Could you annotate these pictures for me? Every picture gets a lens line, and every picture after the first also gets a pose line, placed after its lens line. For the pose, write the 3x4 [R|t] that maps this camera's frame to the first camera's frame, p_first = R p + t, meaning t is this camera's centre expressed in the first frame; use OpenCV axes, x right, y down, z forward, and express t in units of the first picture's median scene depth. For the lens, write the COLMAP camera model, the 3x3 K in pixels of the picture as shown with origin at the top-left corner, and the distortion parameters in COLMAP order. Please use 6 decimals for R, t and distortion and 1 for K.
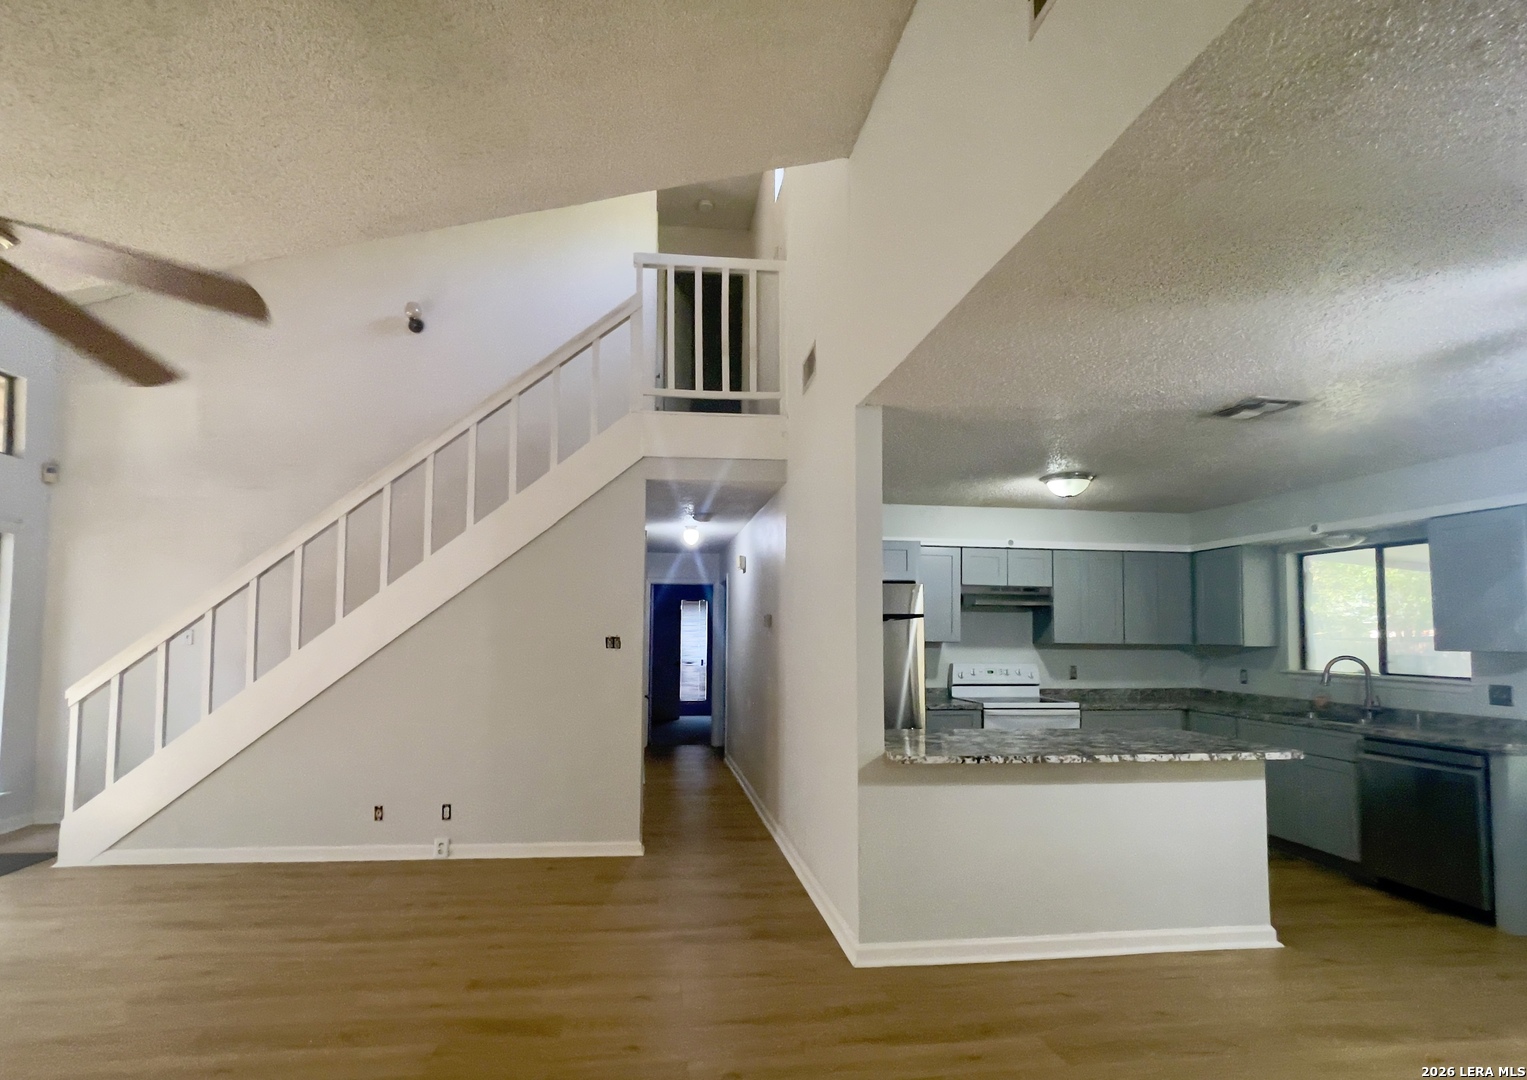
lens RADIAL K [[732.3, 0, 730.0], [0, 732.3, 597.1], [0, 0, 1]] dist [-0.002644, 0.001299]
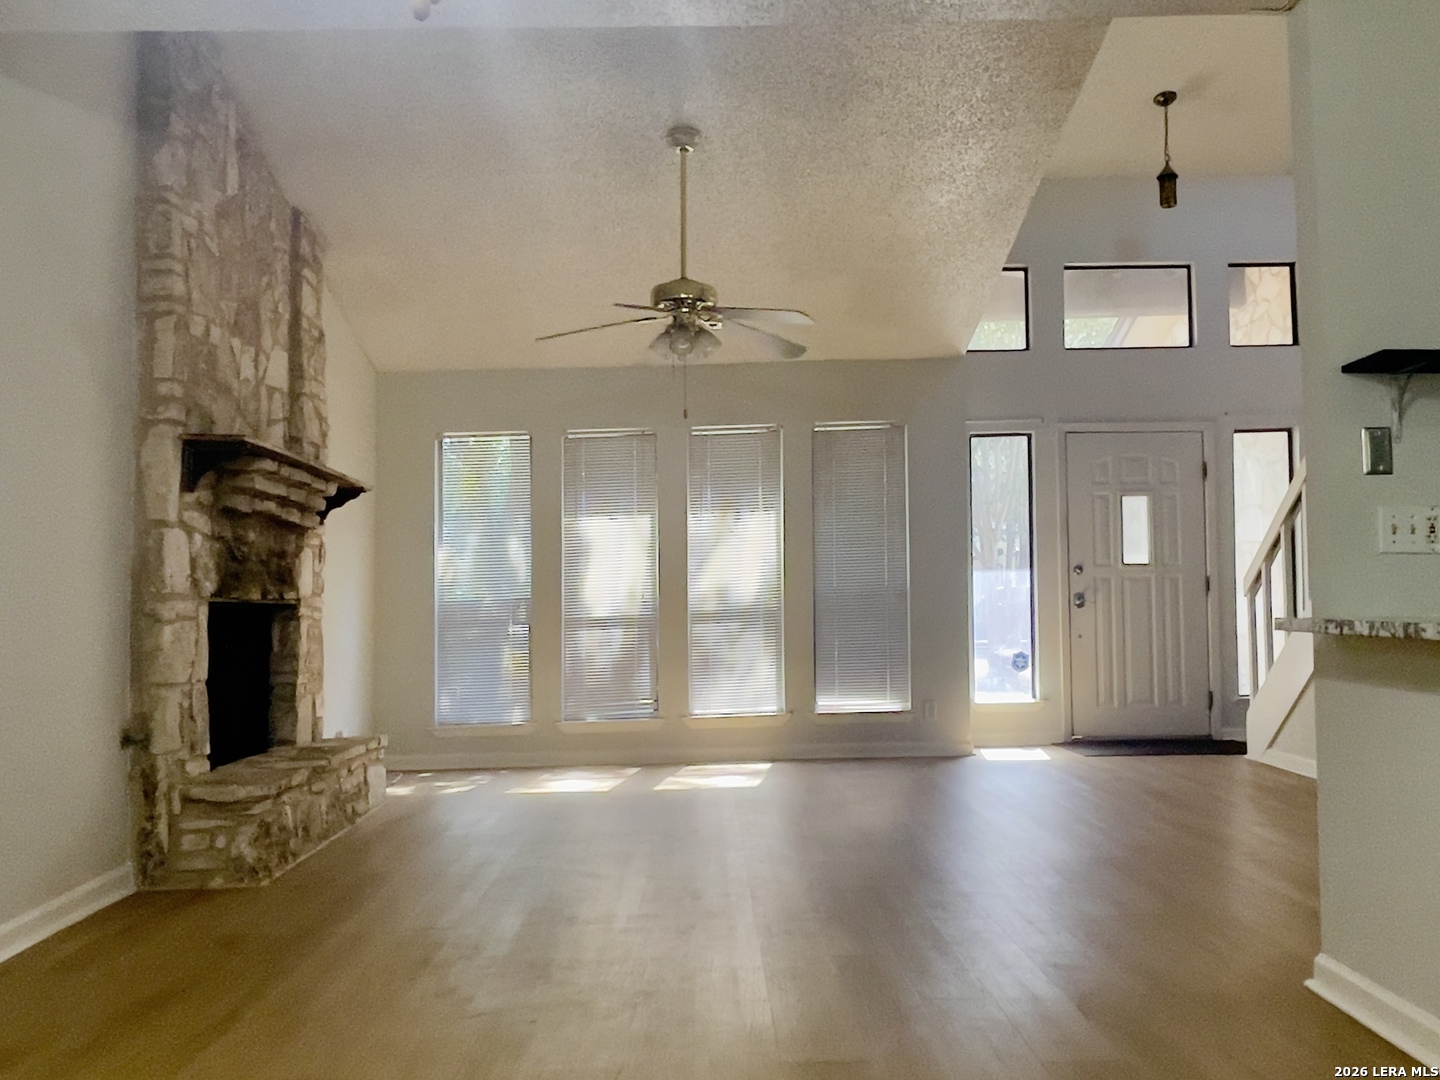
lens RADIAL K [[1283.7, 0, 718.3], [0, 1283.7, 545.2], [0, 0, 1]] dist [-0.007165, 0.000859]
pose [[-0.106339, -0.047041, -0.993217, 0.709921], [0.061603, 0.996650, -0.053799, 0.105108], [0.992420, -0.066906, -0.103085, 0.375161]]
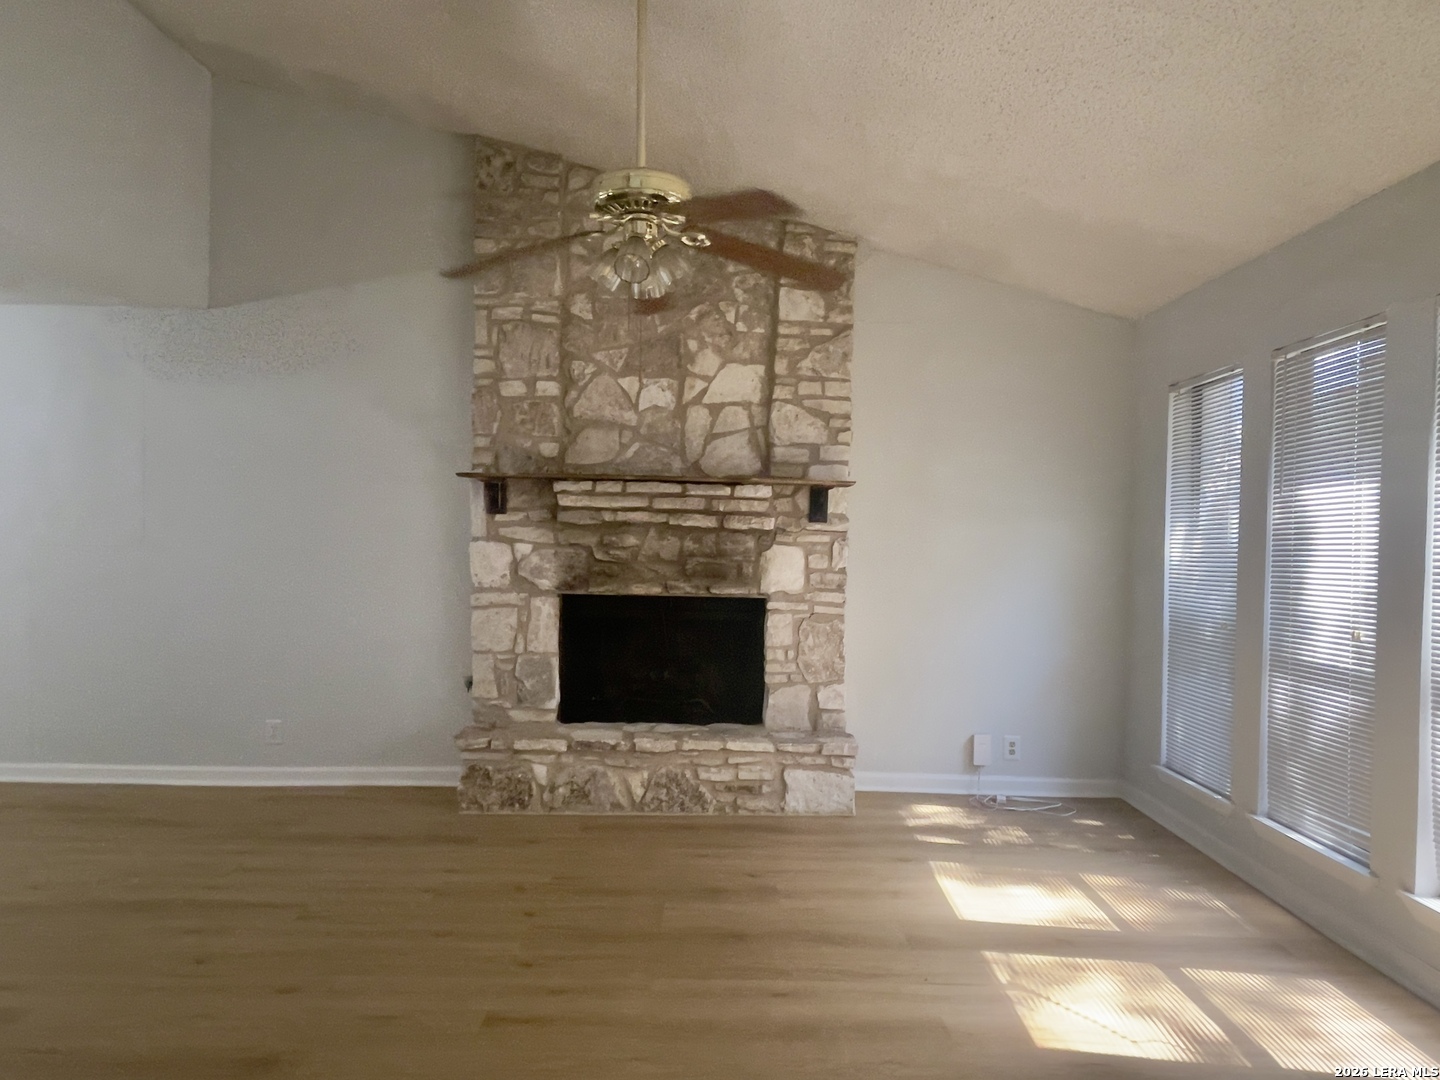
lens RADIAL K [[889.2, 0, 720.3], [0, 889.2, 544.5], [0, 0, 1]] dist [-0.001397, -0.018544]
pose [[-0.992783, -0.019819, 0.118279, -0.413828], [-0.022353, 0.999547, -0.020136, 0.040516], [-0.117826, -0.022635, -0.992776, 0.725403]]
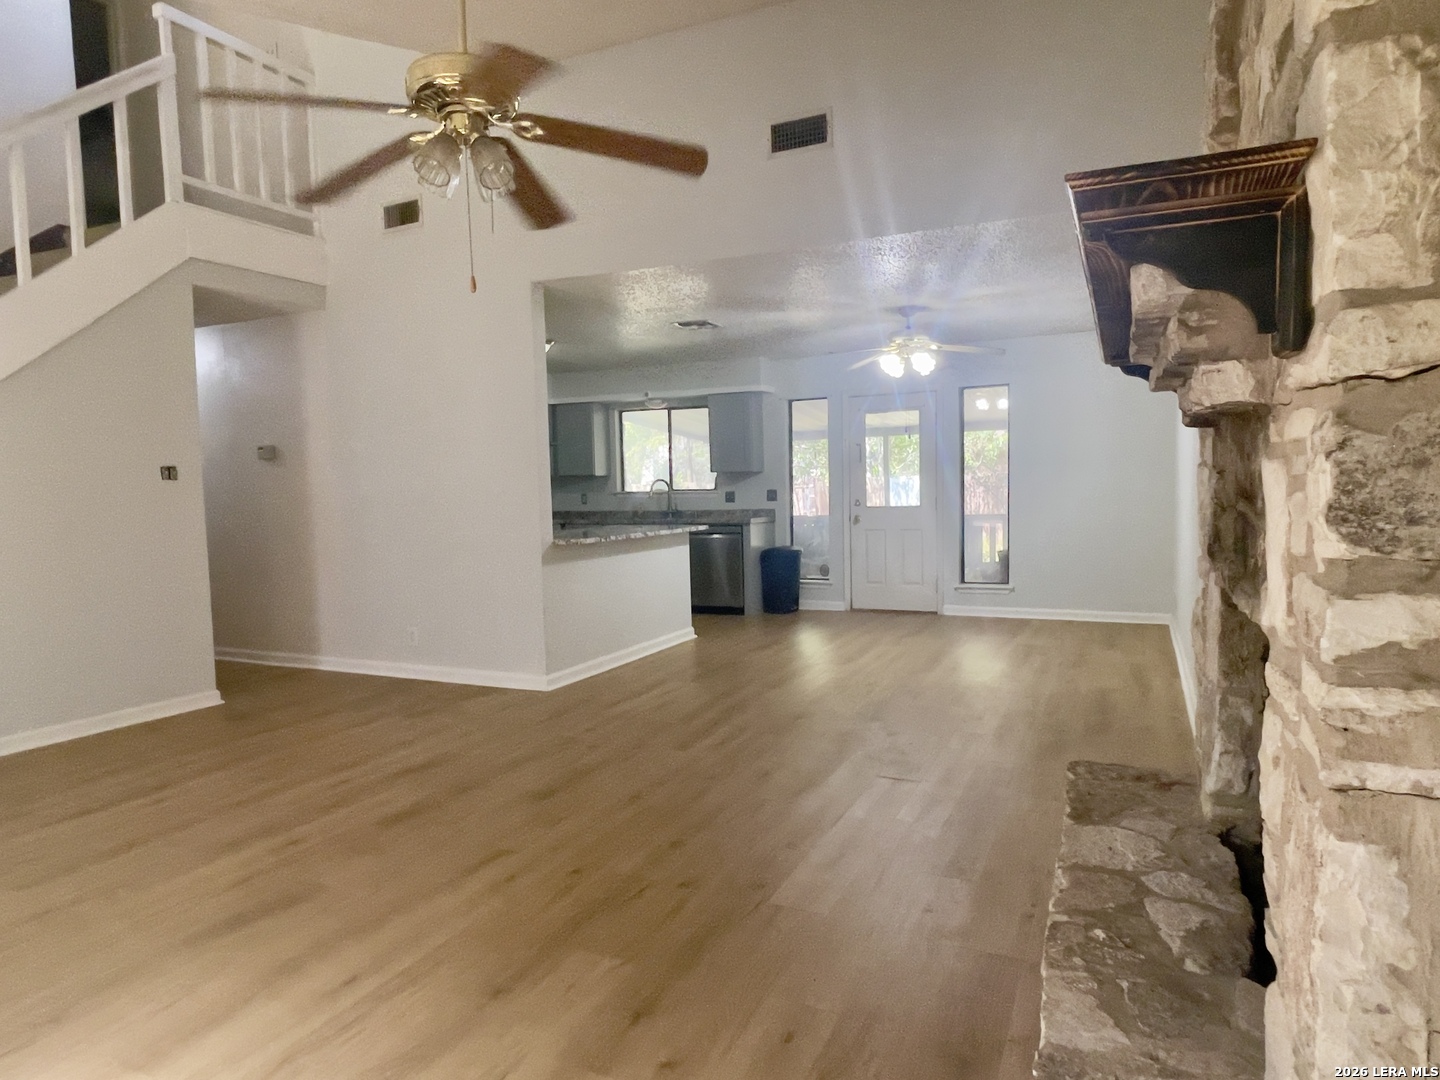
lens RADIAL K [[889.2, 0, 720.9], [0, 889.2, 557.1], [0, 0, 1]] dist [-0.001397, -0.018544]
pose [[0.518219, -0.086292, 0.850884, -0.635295], [-0.019795, 0.993420, 0.112803, 0.026293], [-0.855019, -0.075300, 0.513101, -0.086811]]
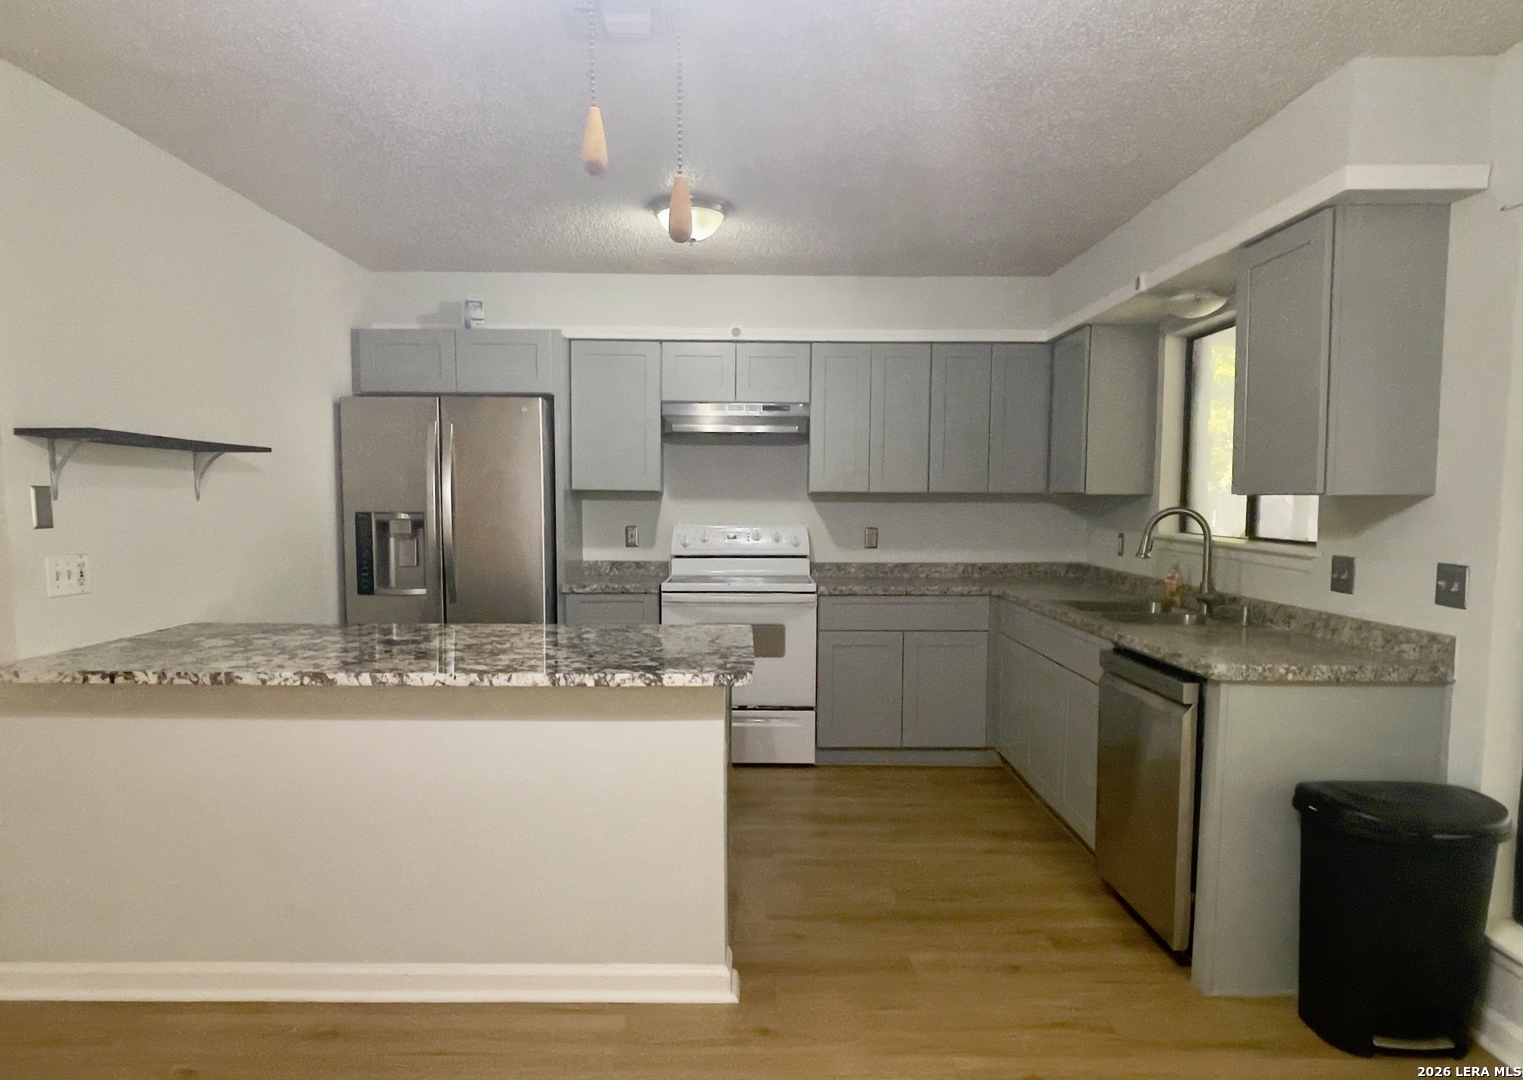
lens RADIAL K [[943.6, 0, 741.6], [0, 943.6, 555.1], [0, 0, 1]] dist [-0.001316, -0.002840]
pose [[0.992186, 0.002145, -0.124752, 0.521546], [0.012044, 0.993537, 0.112870, 0.026241], [0.124188, -0.113491, 0.985747, 0.187598]]
